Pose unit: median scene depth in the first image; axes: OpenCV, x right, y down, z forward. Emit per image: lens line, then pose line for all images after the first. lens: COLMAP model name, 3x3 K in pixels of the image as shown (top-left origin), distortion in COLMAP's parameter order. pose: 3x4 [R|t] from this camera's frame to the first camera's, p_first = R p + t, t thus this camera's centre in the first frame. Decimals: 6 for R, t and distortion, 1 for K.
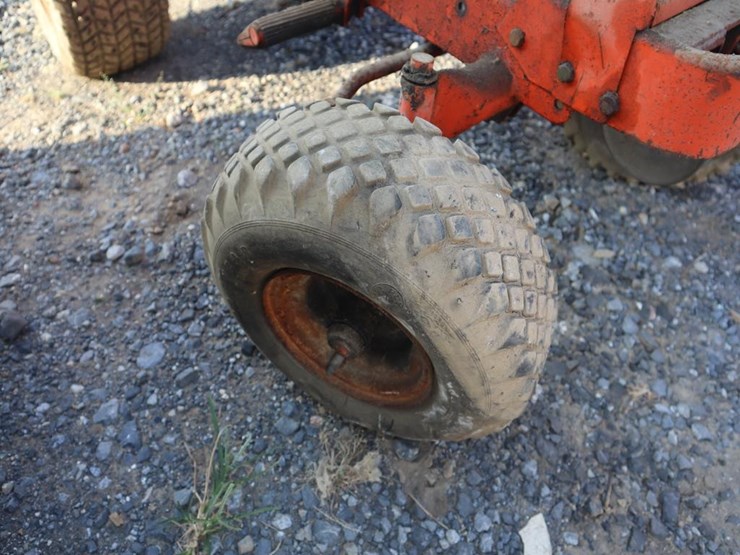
lens RADIAL K [[405.4, 0, 335.2], [0, 405.4, 268.3], [0, 0, 1]] dist [-0.031327, 0.002408]
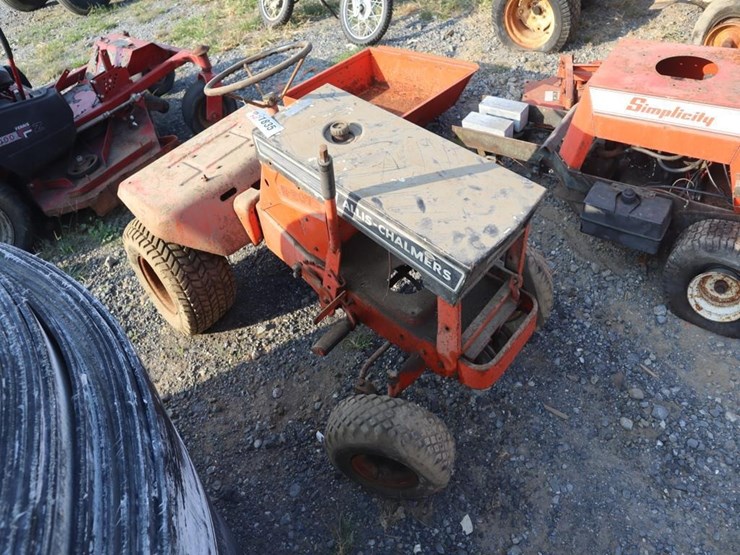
lens RADIAL K [[501.1, 0, 370.0], [0, 501.1, 277.5], [0, 0, 1]] dist [-0.060917, 0.003796]
pose [[0.969846, -0.176749, 0.167804, -0.304053], [0.183718, 0.982613, -0.026831, -0.776349], [-0.160144, 0.056850, 0.985455, -1.801161]]
